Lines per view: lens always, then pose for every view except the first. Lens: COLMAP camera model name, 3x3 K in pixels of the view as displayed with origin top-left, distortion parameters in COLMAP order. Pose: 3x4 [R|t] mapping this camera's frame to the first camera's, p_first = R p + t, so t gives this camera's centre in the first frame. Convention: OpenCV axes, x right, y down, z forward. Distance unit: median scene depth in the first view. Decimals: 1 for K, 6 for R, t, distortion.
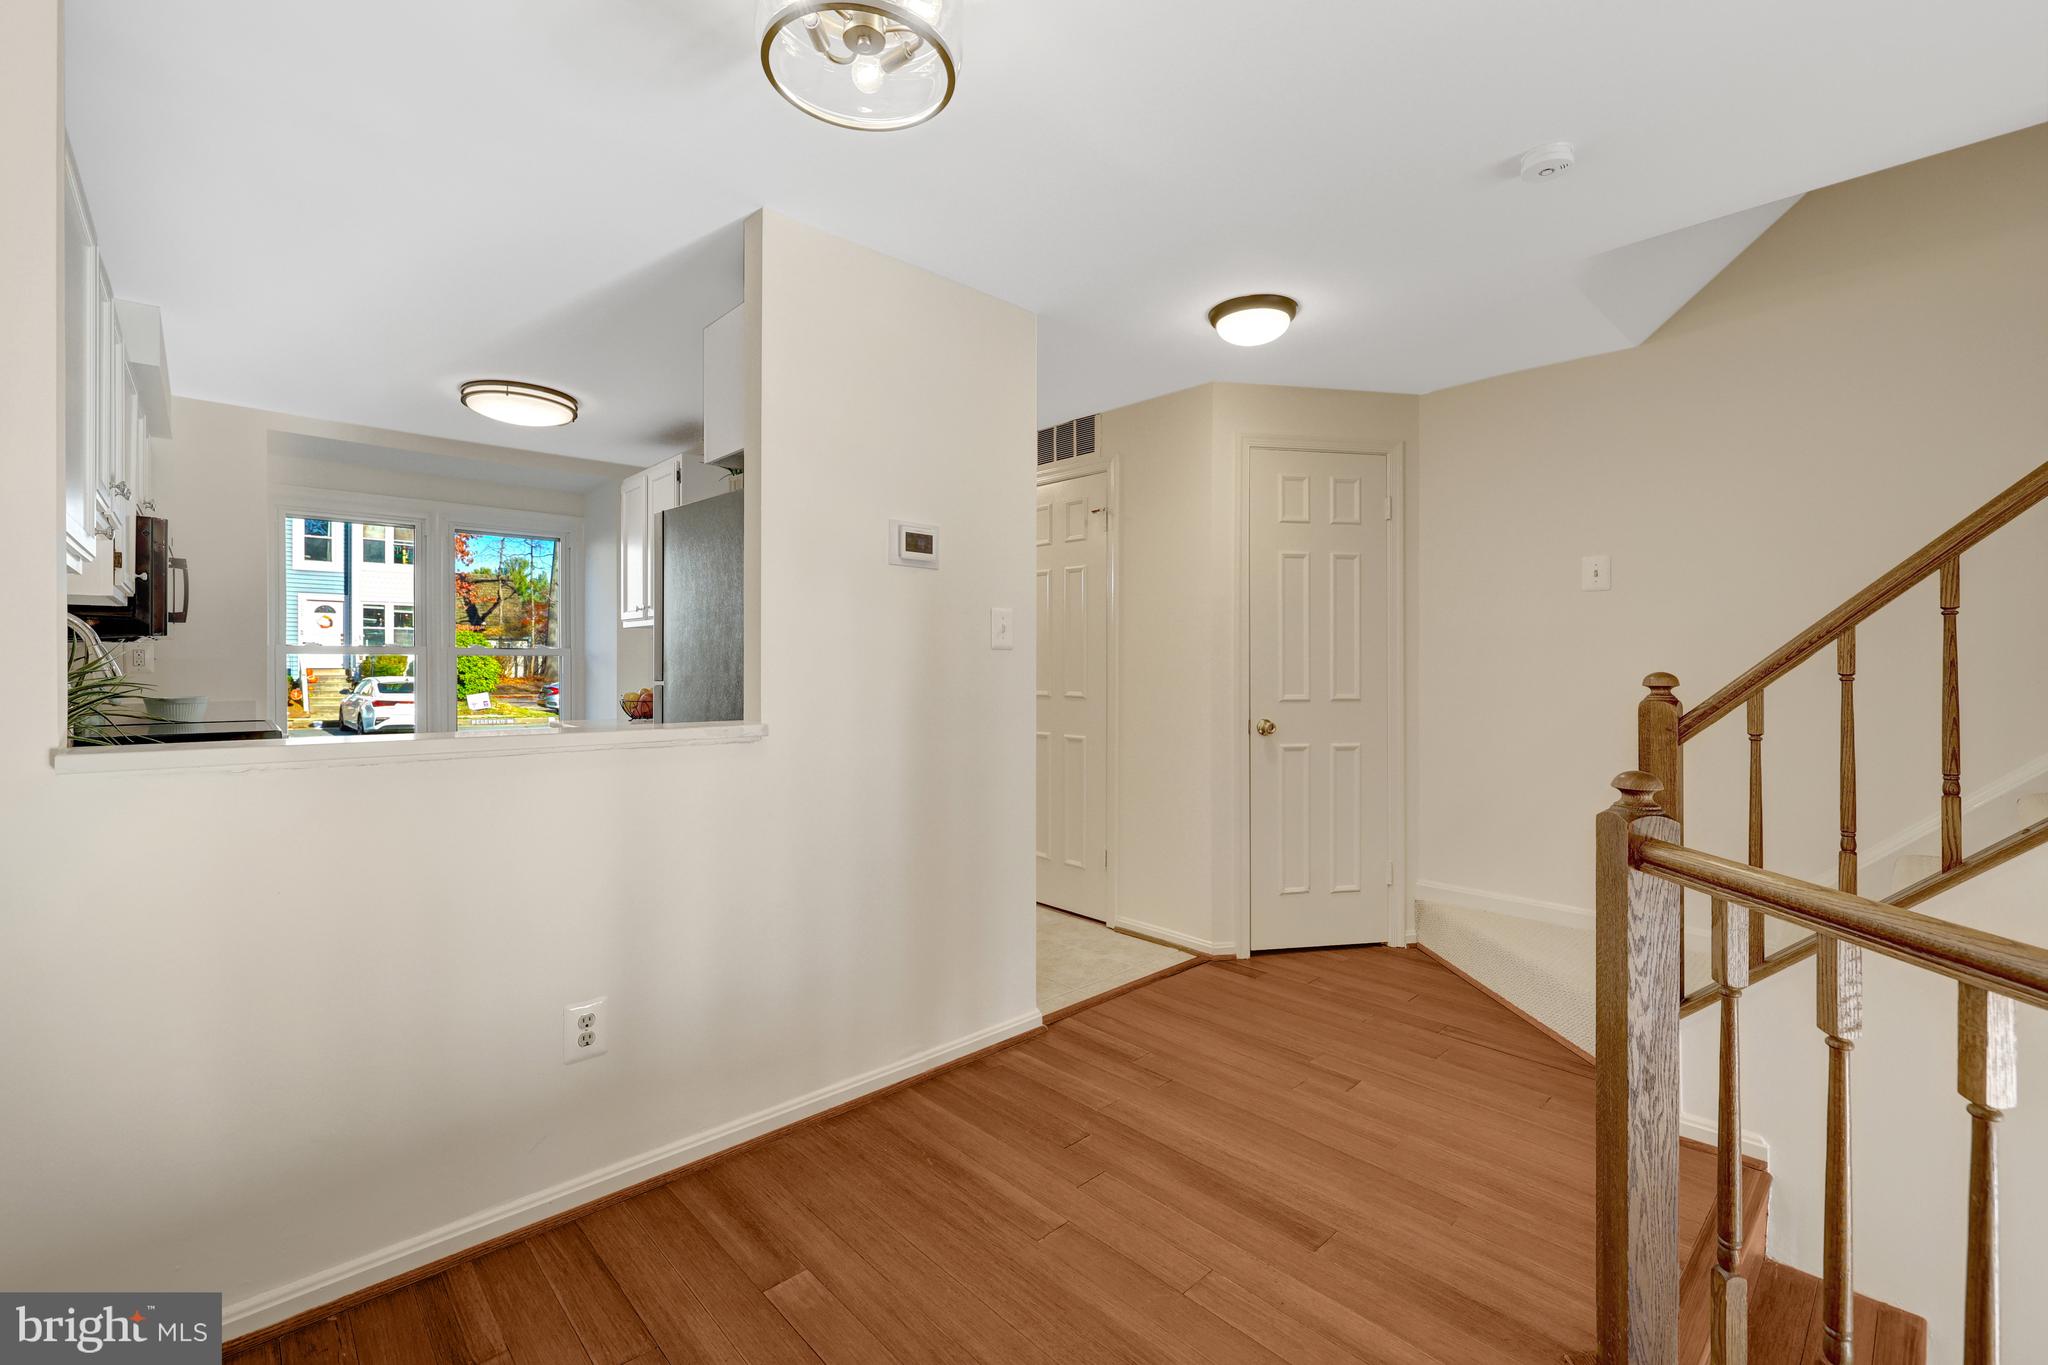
lens RADIAL K [[866.8, 0, 1016.1], [0, 866.8, 669.4], [0, 0, 1]] dist [0.001495, 0.000082]
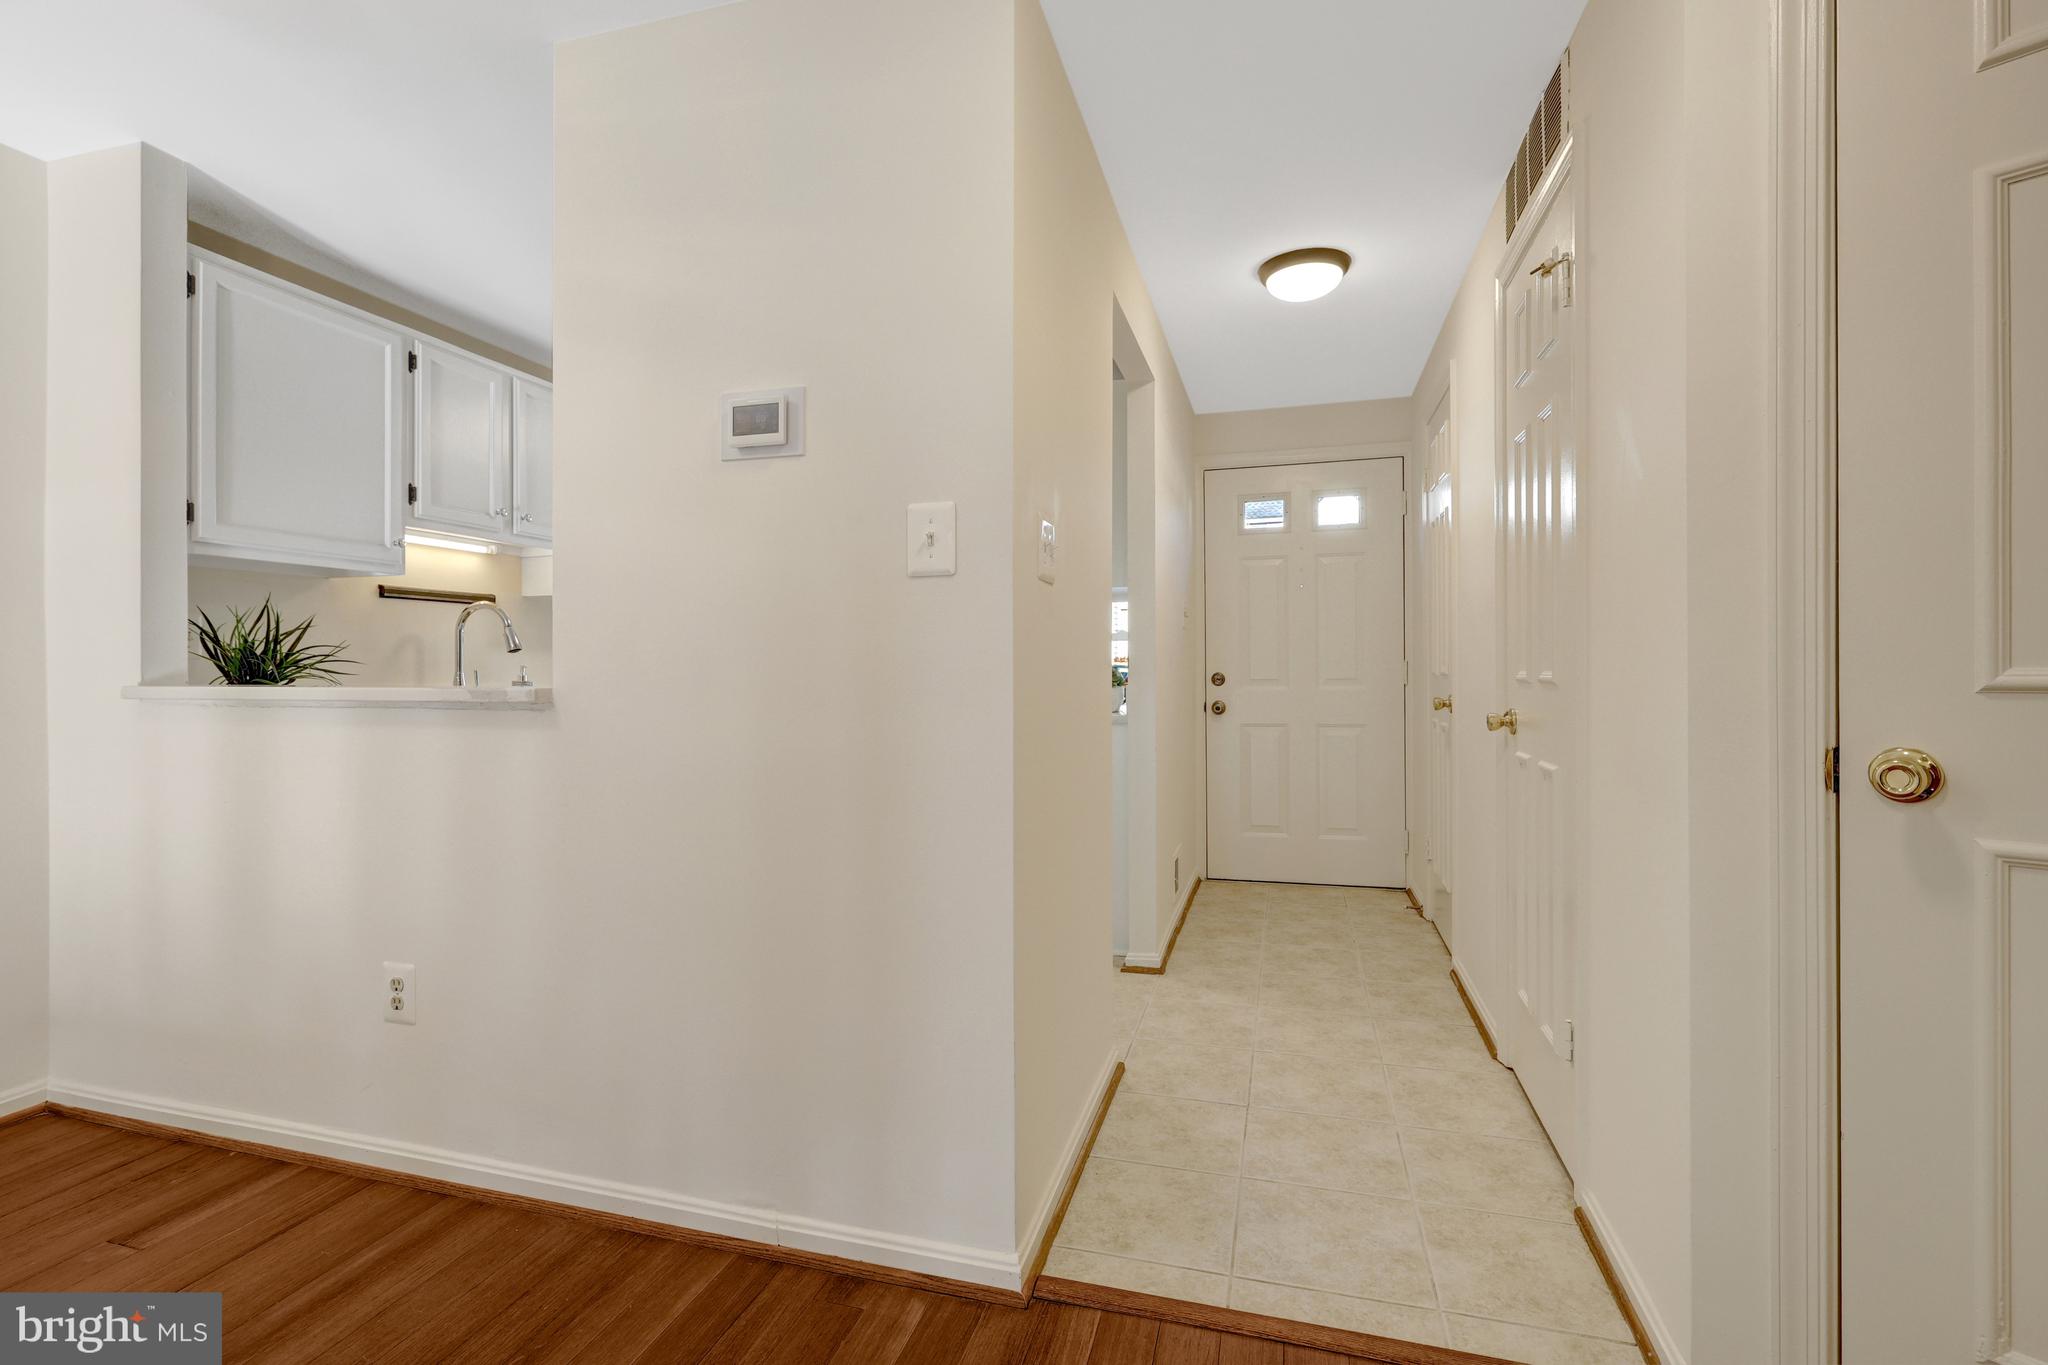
lens RADIAL K [[923.4, 0, 1018.7], [0, 923.4, 674.8], [0, 0, 1]] dist [0.002562, 0.000290]
pose [[0.515423, -0.000835, -0.856935, 0.402258], [0.000969, 0.999999, -0.000391, 0.031266], [0.856935, -0.000629, 0.515424, 0.566636]]
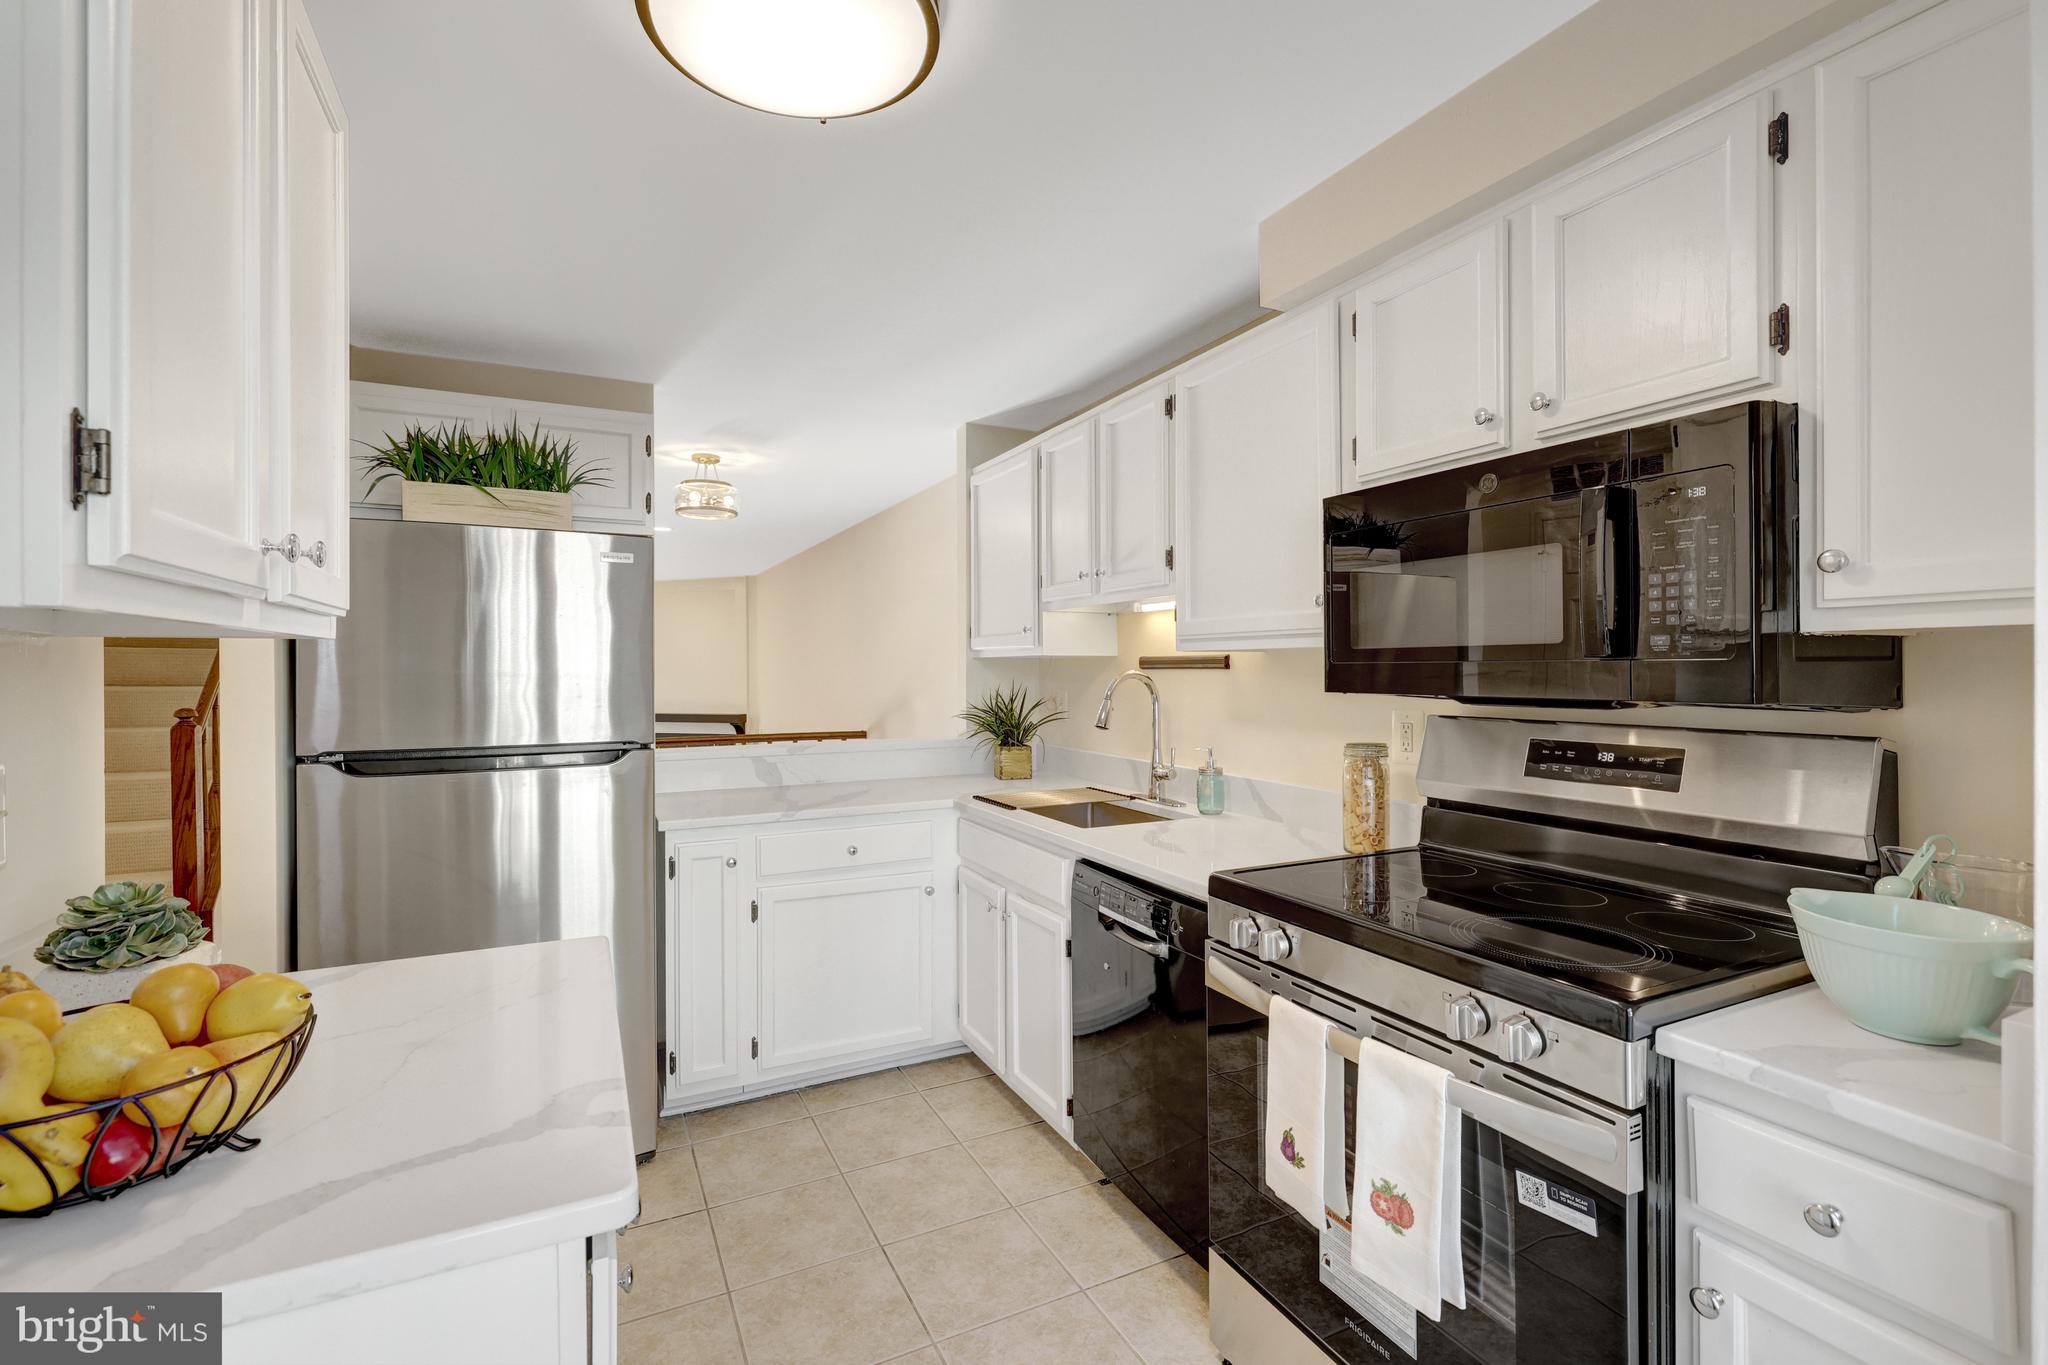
lens RADIAL K [[909.0, 0, 1013.1], [0, 909.0, 657.6], [0, 0, 1]] dist [-0.002517, -0.000350]
pose [[-0.955278, 0.005192, 0.295664, -0.797627], [0.004204, 0.999983, -0.003977, -0.051048], [-0.295680, -0.002556, -0.955284, 1.381385]]
